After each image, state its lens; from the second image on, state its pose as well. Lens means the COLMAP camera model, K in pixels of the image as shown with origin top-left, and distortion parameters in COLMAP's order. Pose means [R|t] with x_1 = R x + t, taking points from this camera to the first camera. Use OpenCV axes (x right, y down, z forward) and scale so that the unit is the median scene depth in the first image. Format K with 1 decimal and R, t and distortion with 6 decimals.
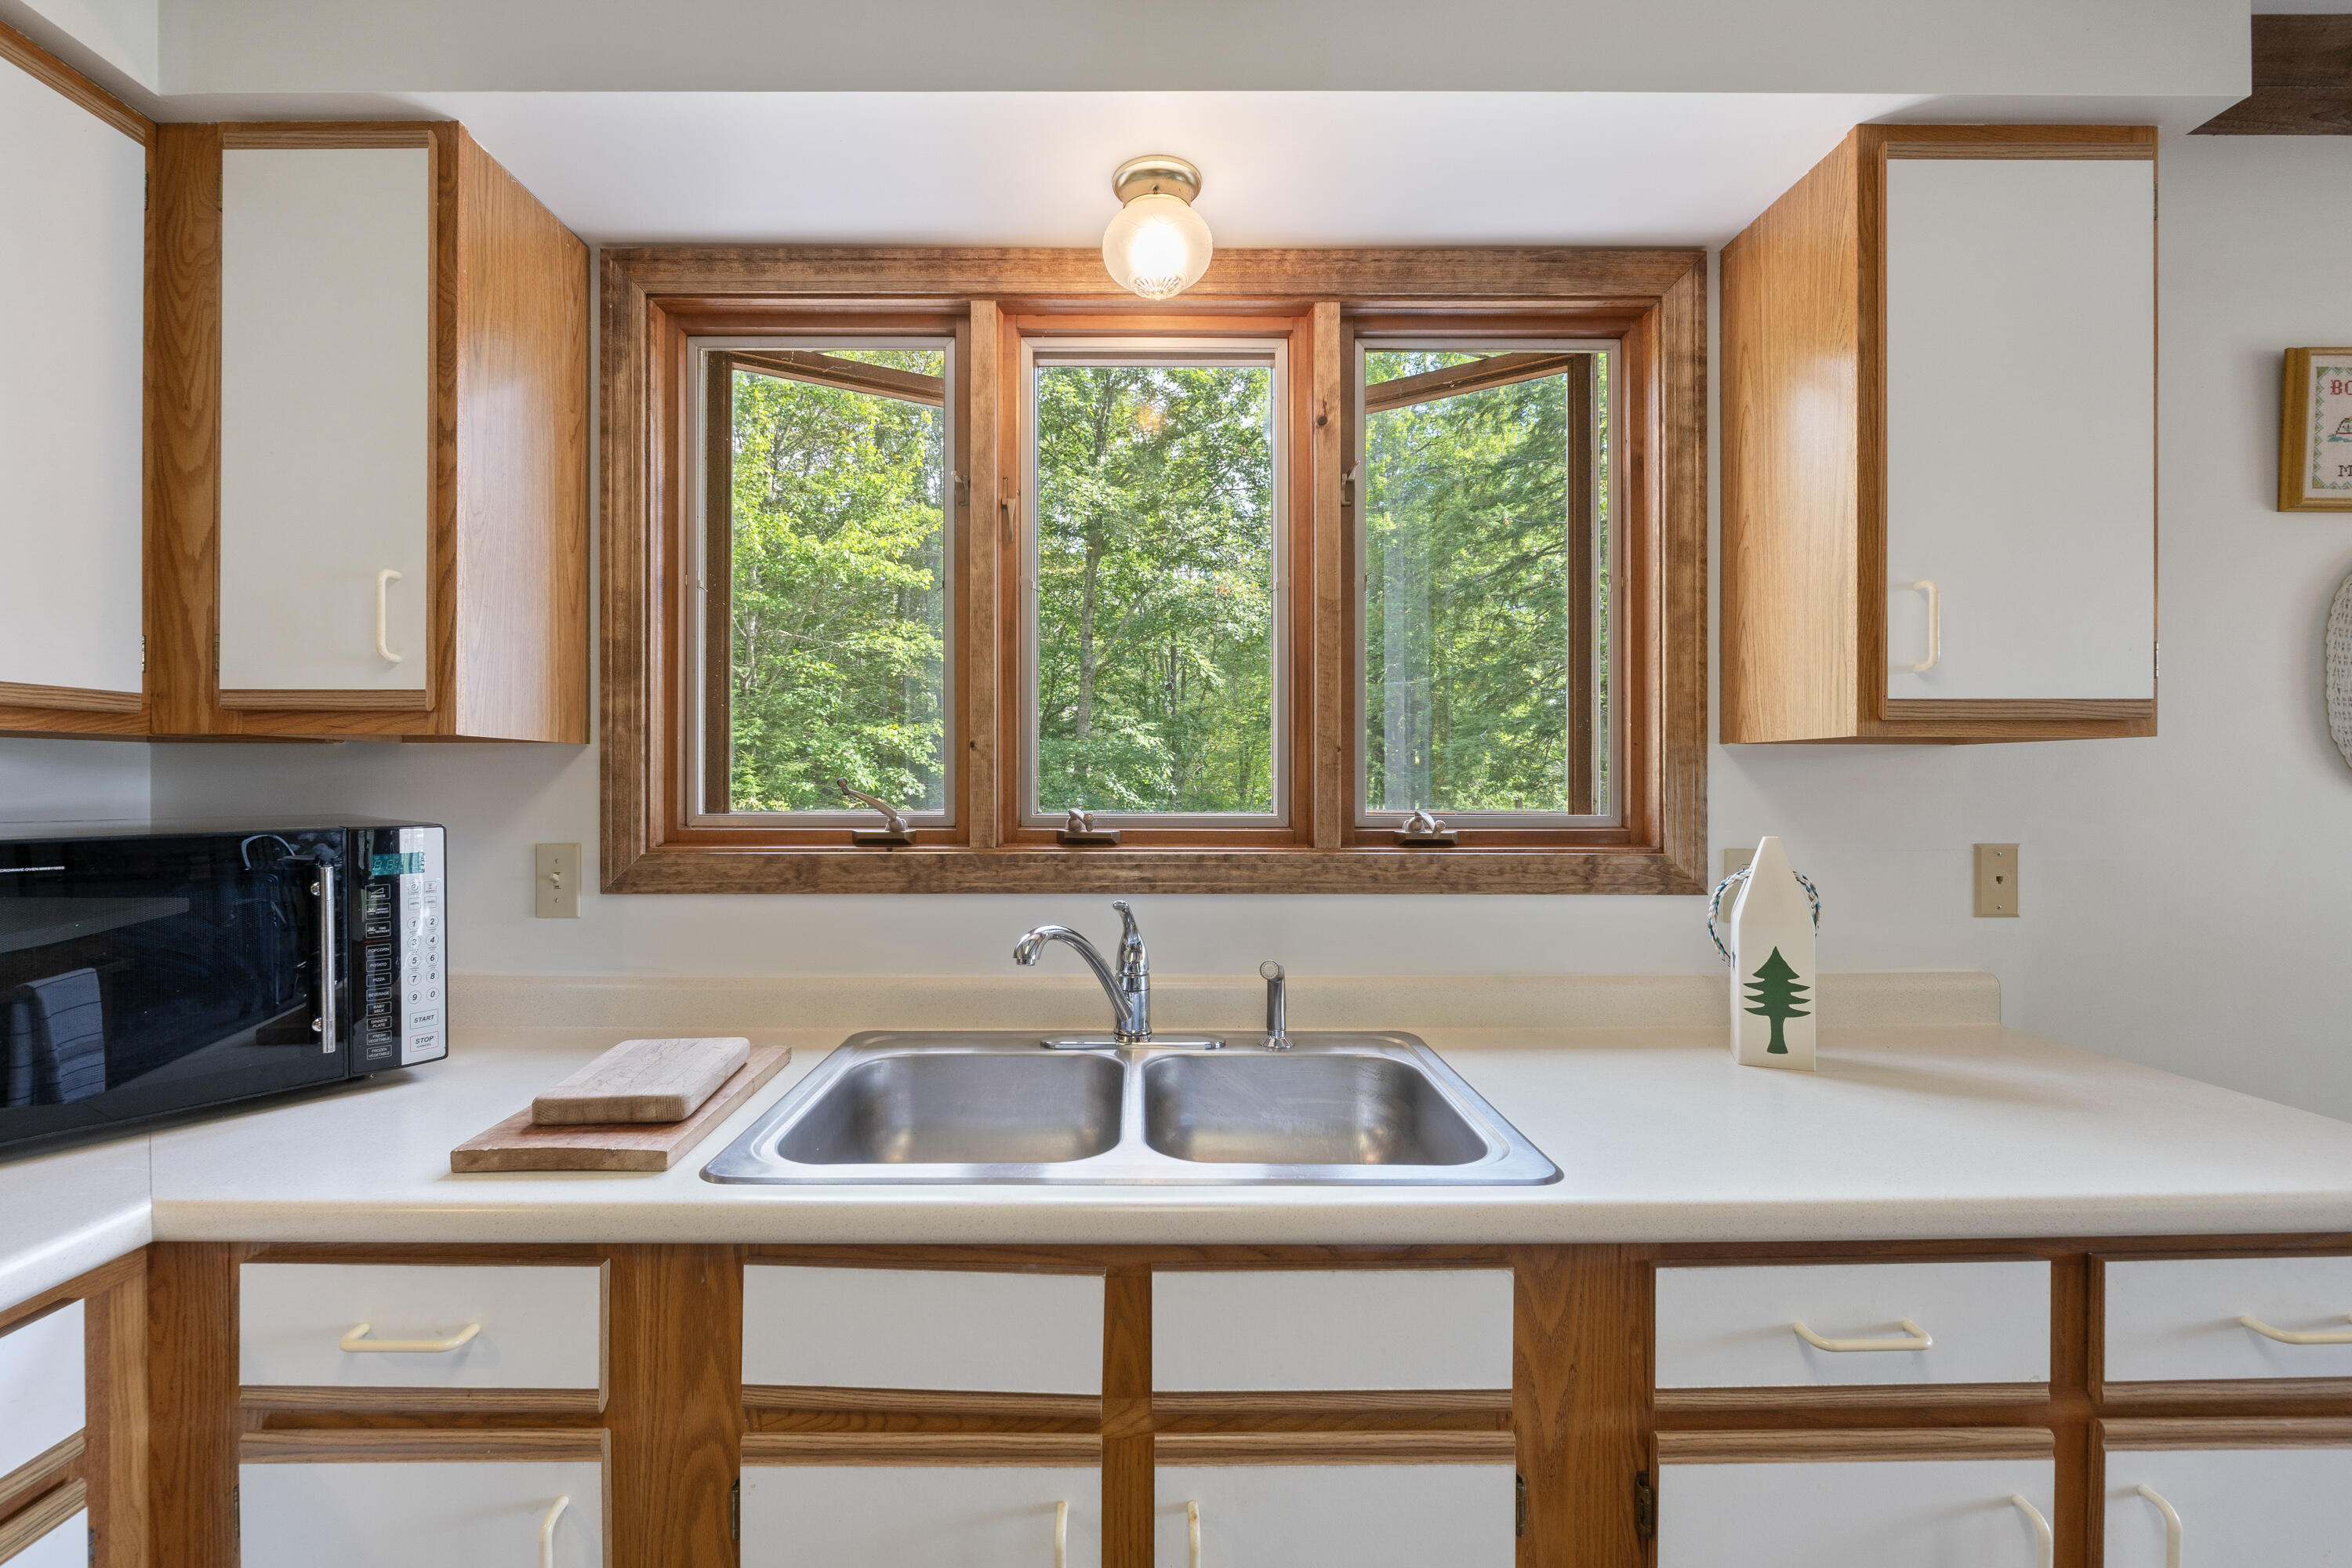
lens RADIAL K [[984.3, 0, 1142.0], [0, 984.3, 784.5], [0, 0, 1]] dist [-0.005378, -0.000599]
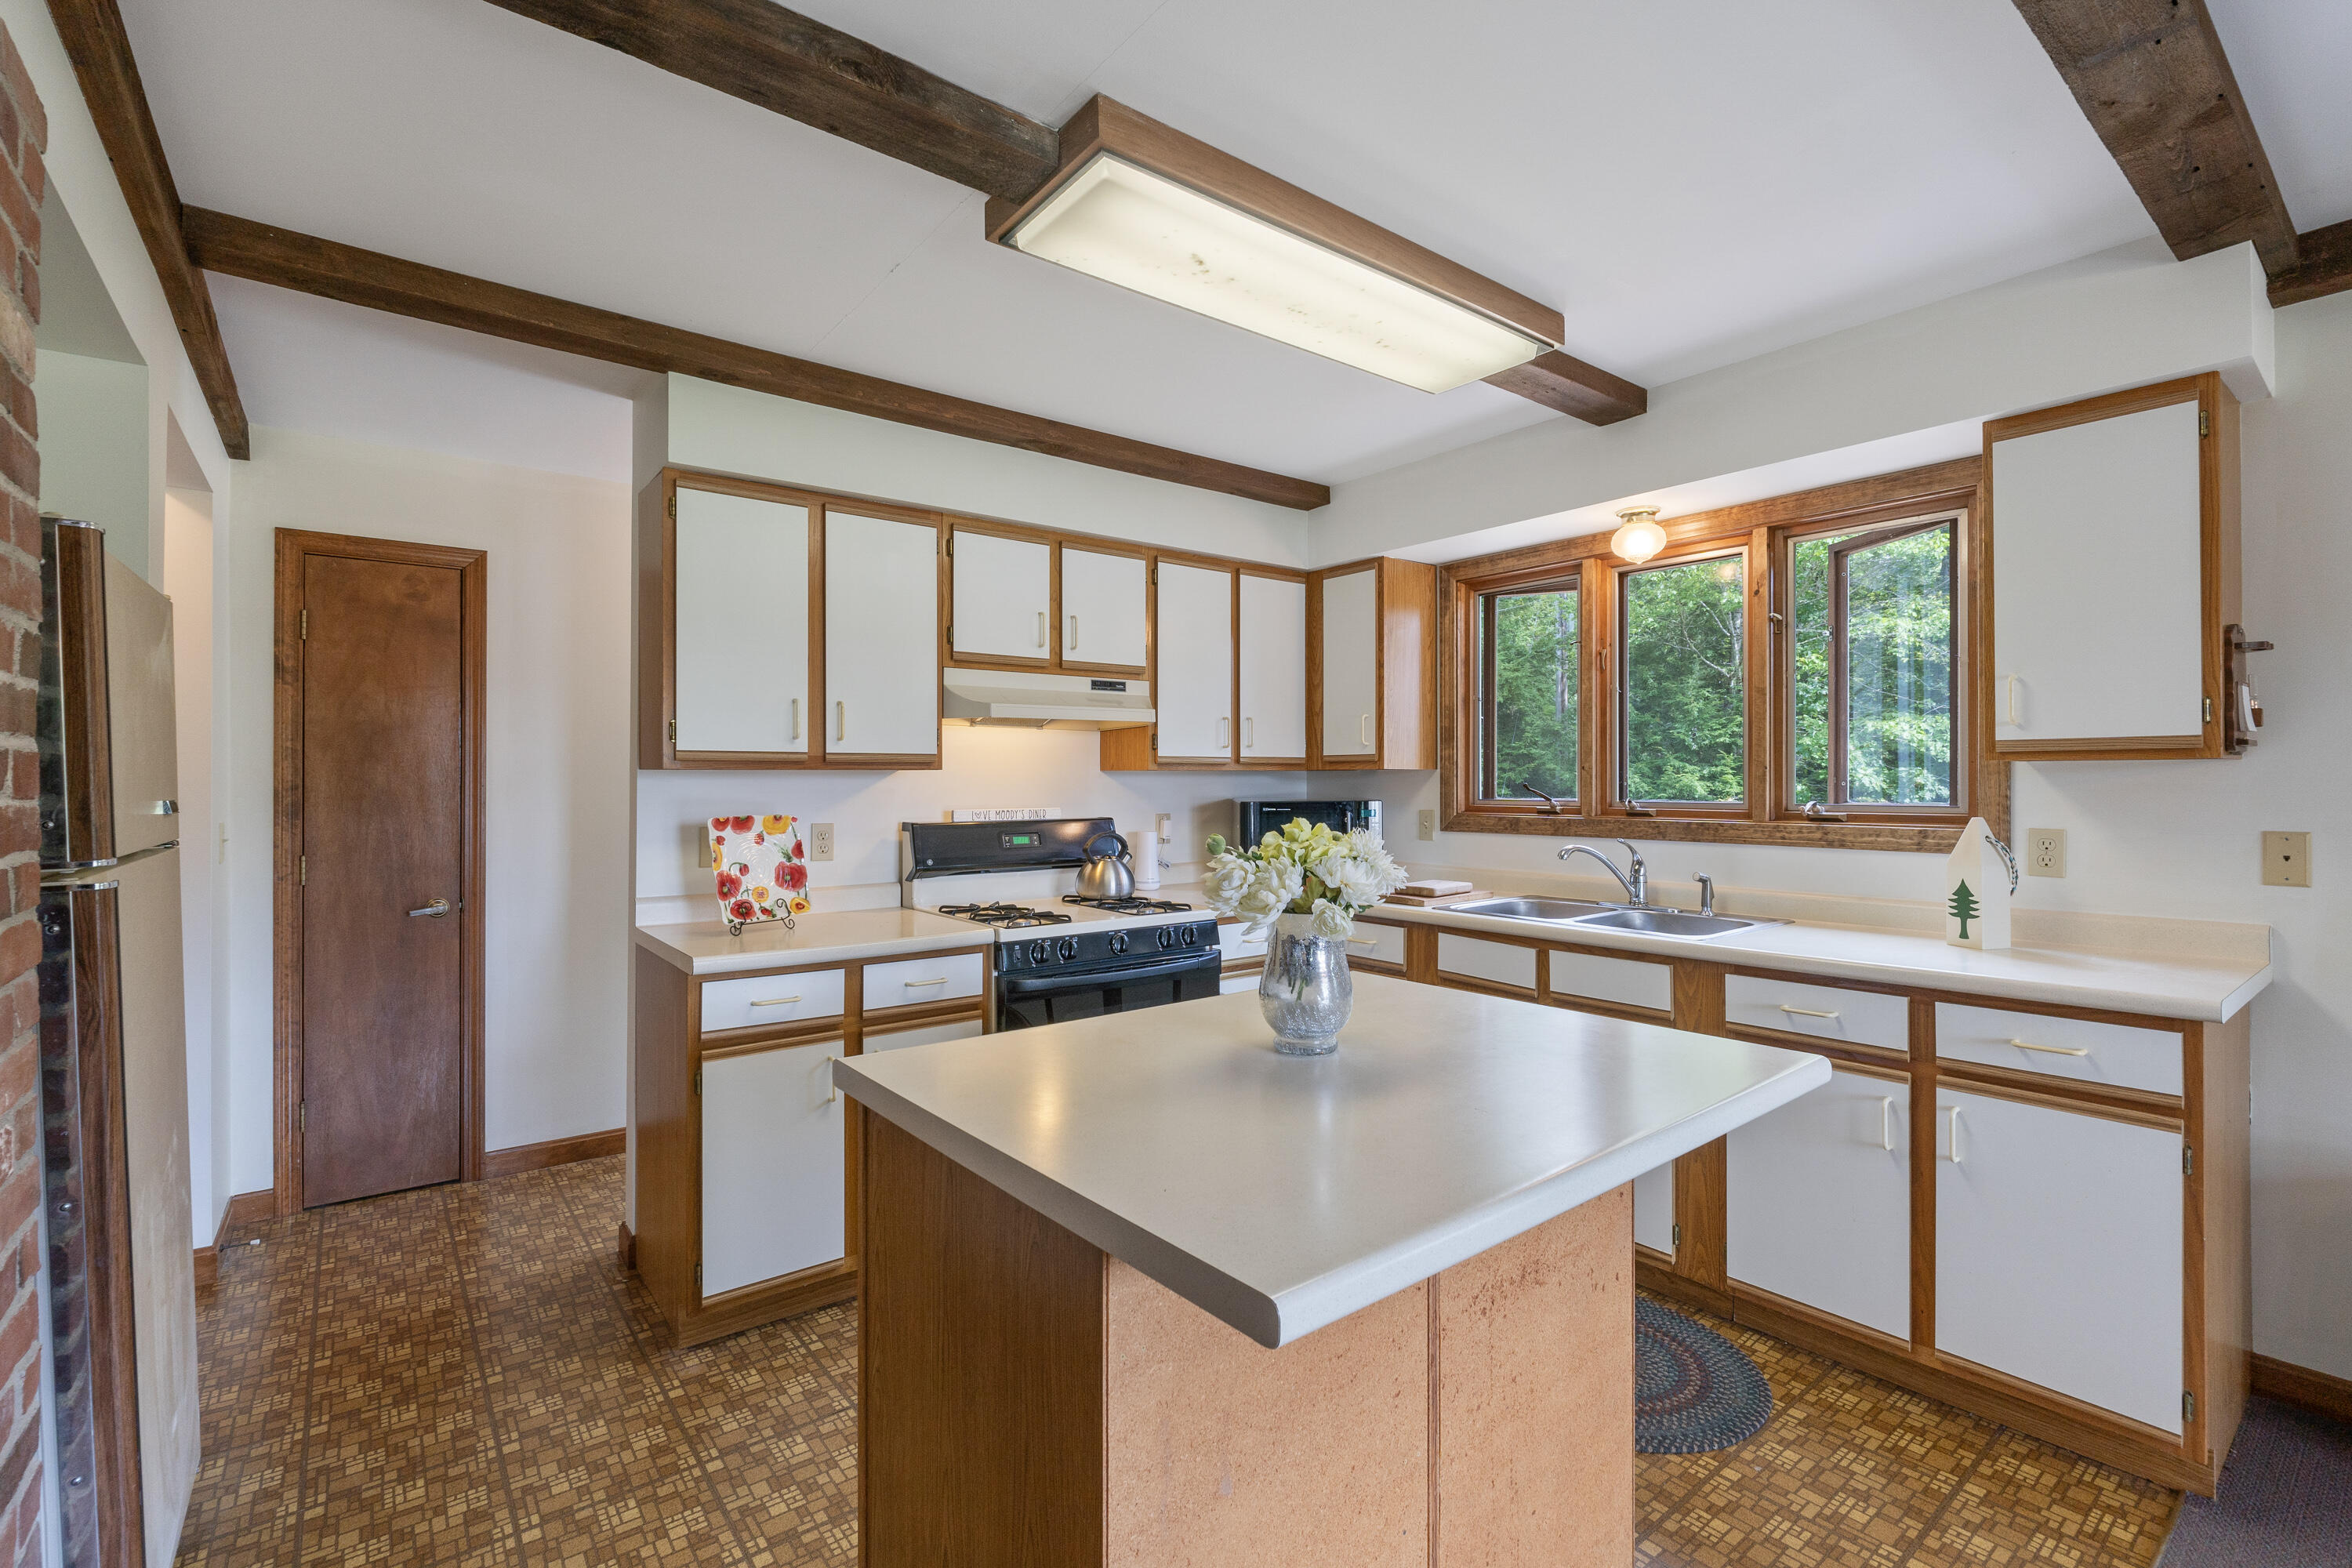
lens RADIAL K [[1042.6, 0, 1167.7], [0, 1042.6, 769.0], [0, 0, 1]] dist [-0.002789, -0.001121]
pose [[0.611521, -0.011713, -0.791141, 1.334007], [-0.000032, 0.999890, -0.014829, -0.005591], [0.791228, 0.009093, 0.611454, -1.373431]]
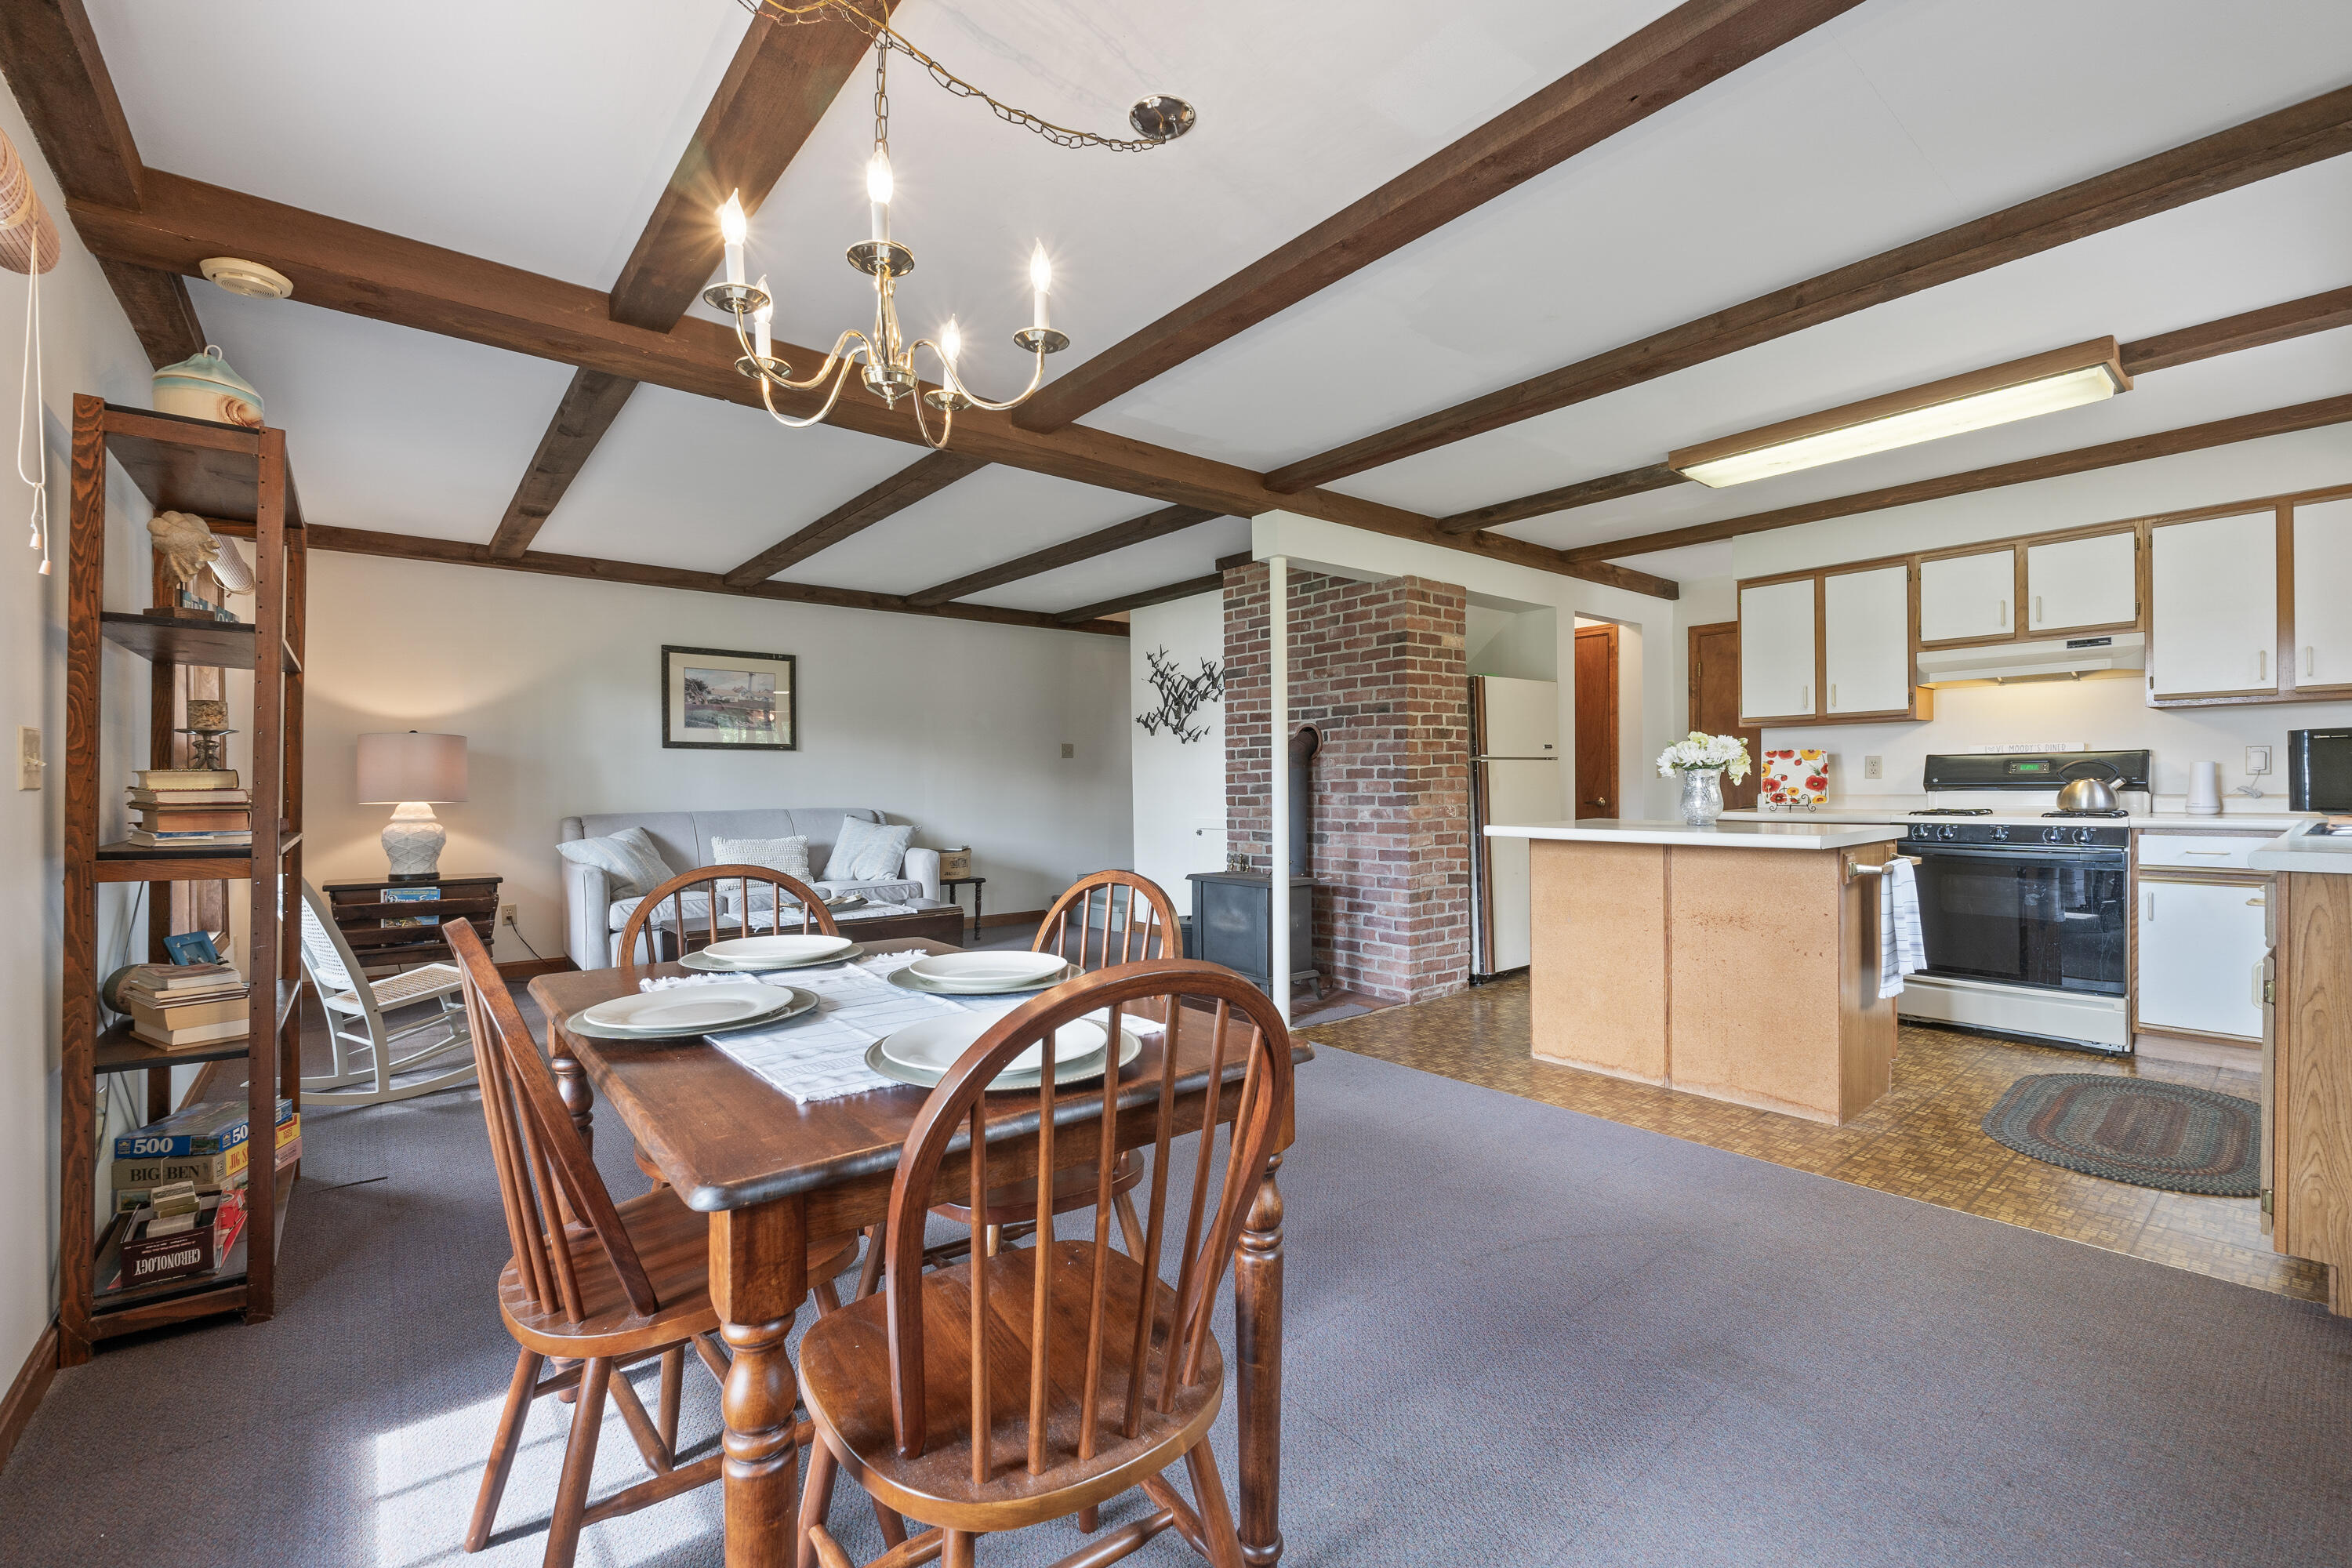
lens RADIAL K [[984.3, 0, 1169.3], [0, 984.3, 791.1], [0, 0, 1]] dist [-0.005378, -0.000599]
pose [[-0.778100, 0.013105, -0.628004, 3.552493], [0.008663, 0.999911, 0.010132, 0.172251], [0.628081, 0.002444, -0.778144, 0.867551]]
